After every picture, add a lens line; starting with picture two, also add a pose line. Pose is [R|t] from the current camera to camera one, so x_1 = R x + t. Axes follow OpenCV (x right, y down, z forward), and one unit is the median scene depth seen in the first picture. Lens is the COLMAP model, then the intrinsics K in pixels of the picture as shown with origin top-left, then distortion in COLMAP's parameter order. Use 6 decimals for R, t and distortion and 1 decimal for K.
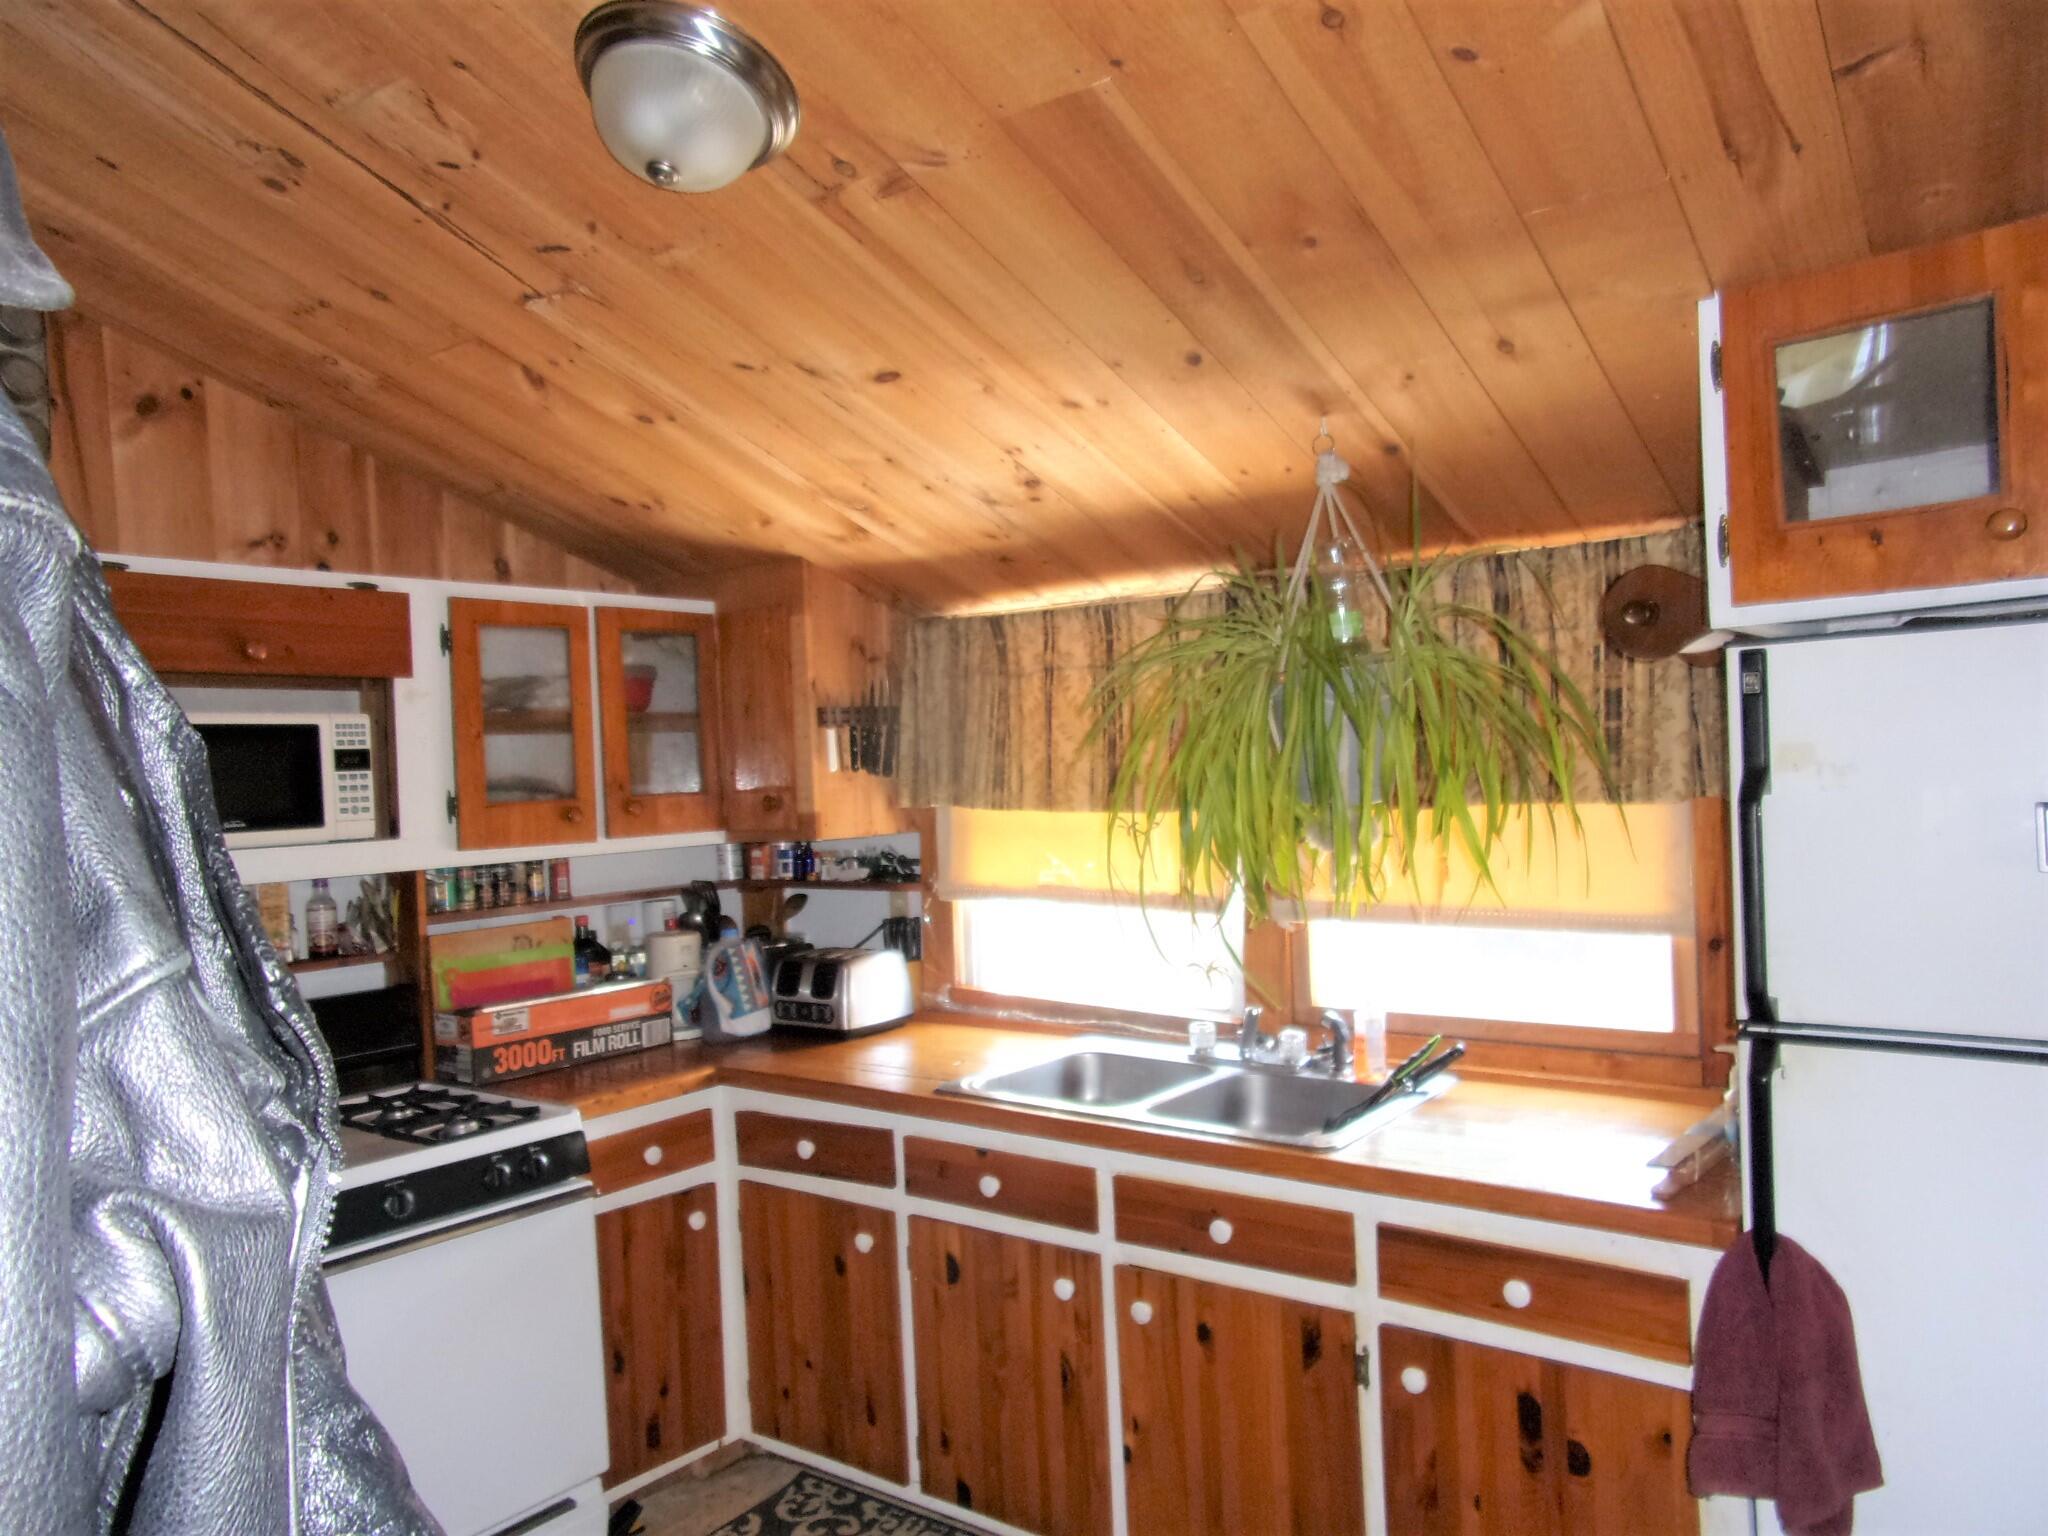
lens RADIAL K [[1427.6, 0, 1024.0], [0, 1427.6, 768.0], [0, 0, 1]] dist [0.001471, -0.182427]
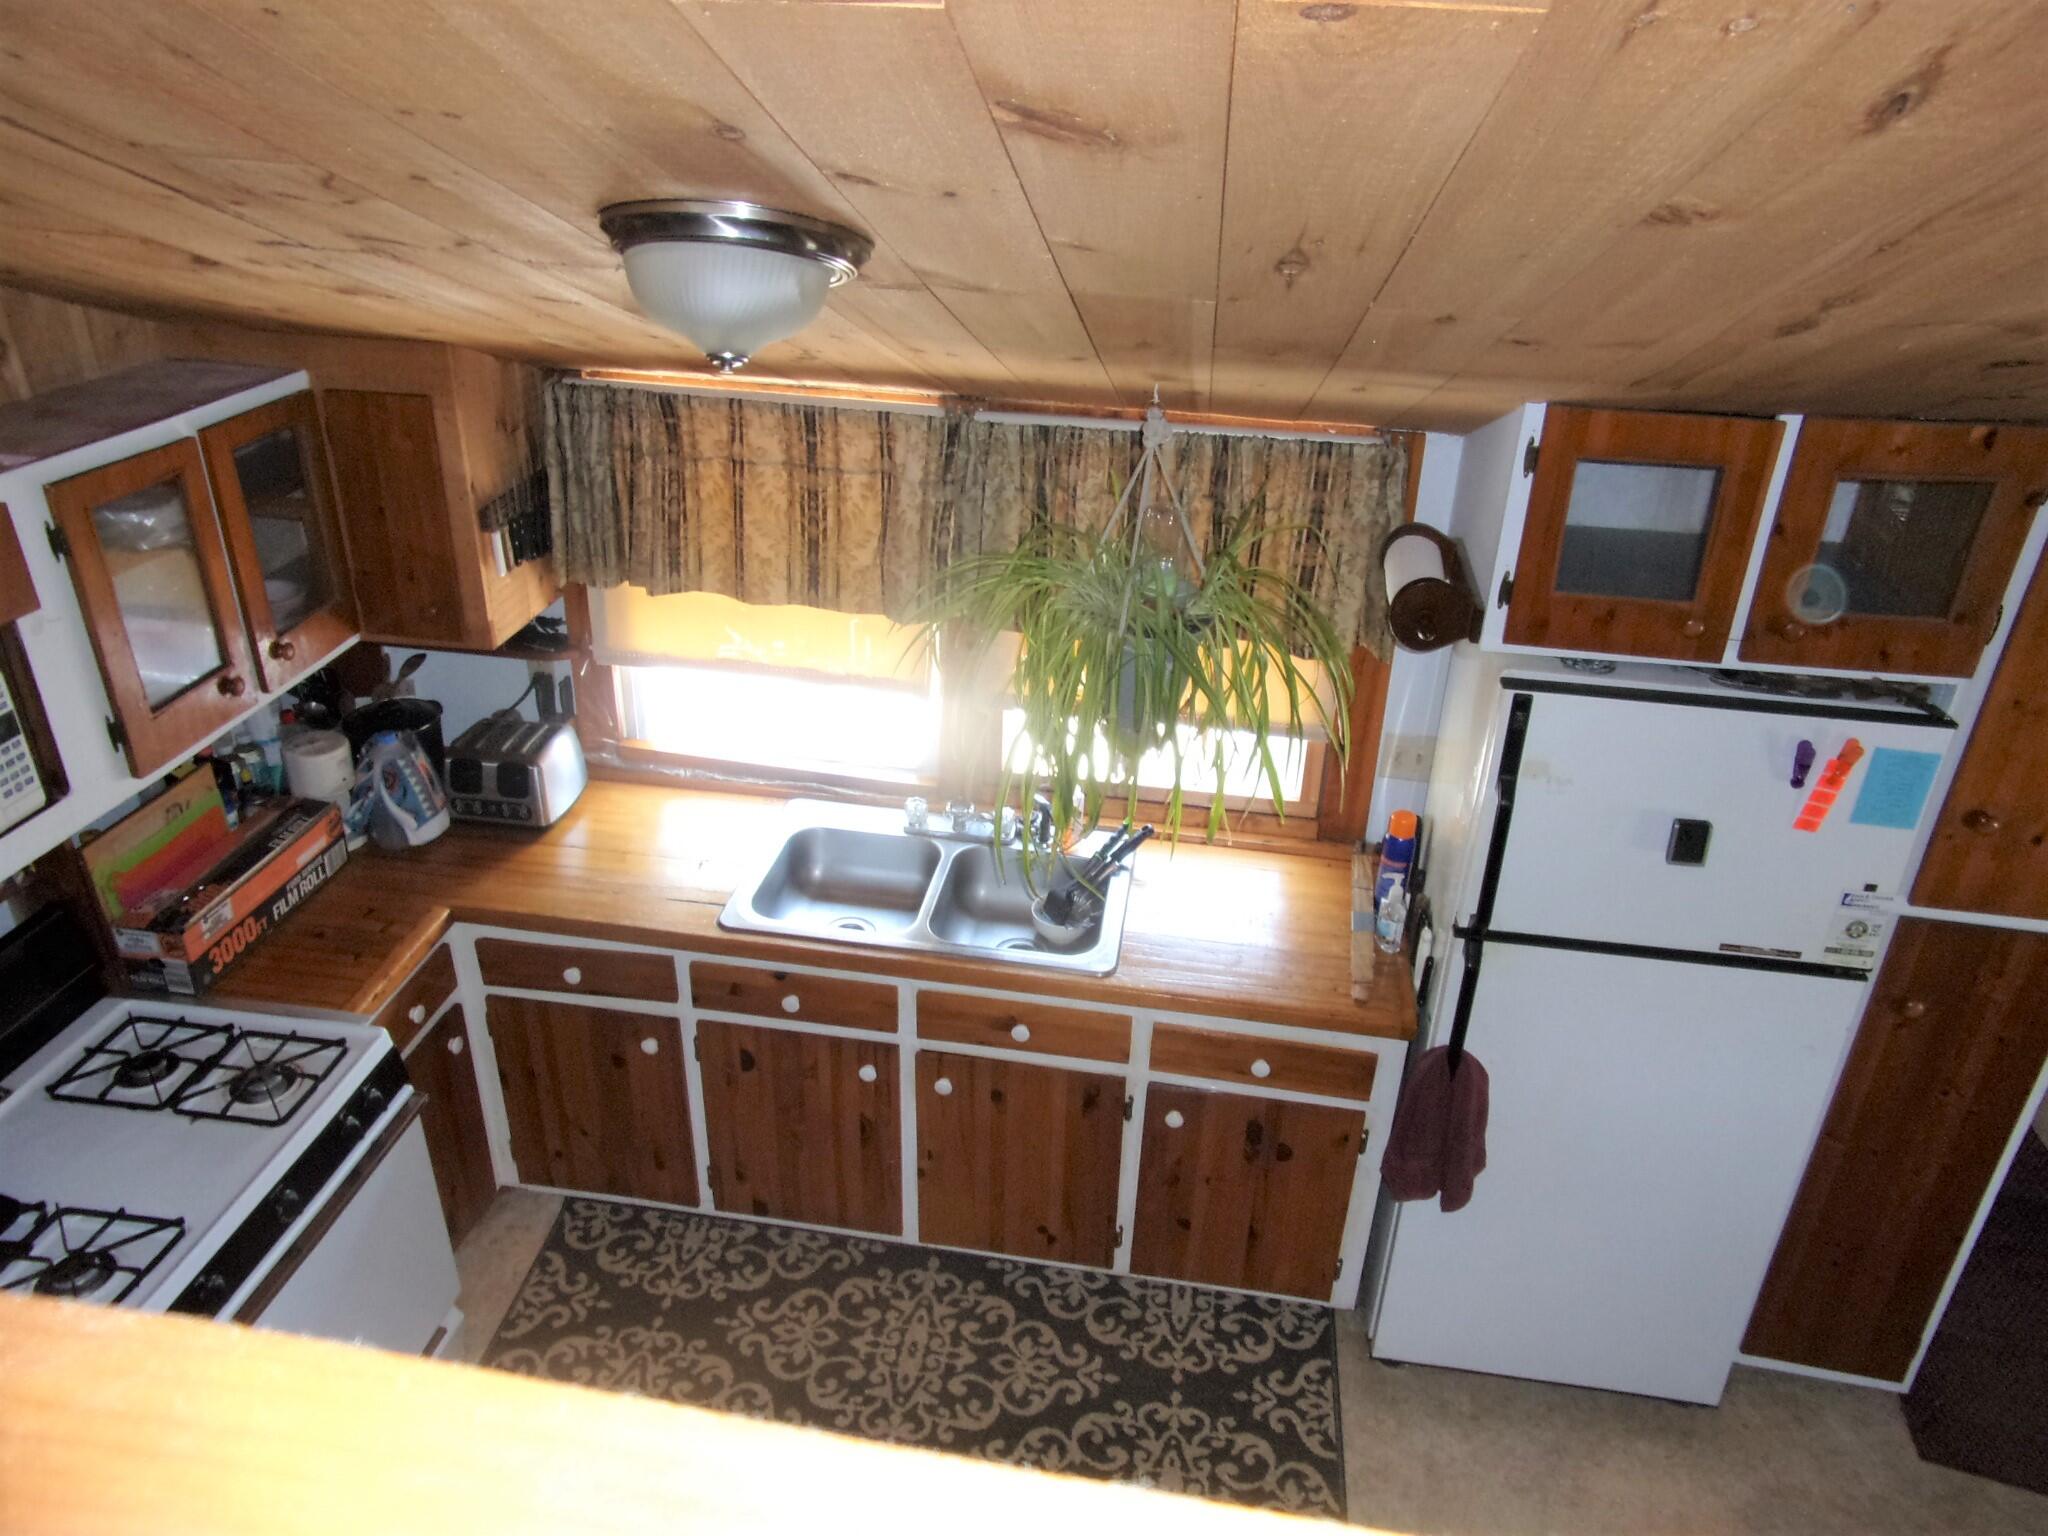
lens RADIAL K [[1403.6, 0, 1024.0], [0, 1403.6, 768.0], [0, 0, 1]] dist [-0.086718, 0.063681]
pose [[0.871248, -0.166010, 0.461917, -0.290769], [-0.063001, 0.895464, 0.440653, -0.319987], [-0.486783, -0.413019, 0.769712, 0.104556]]
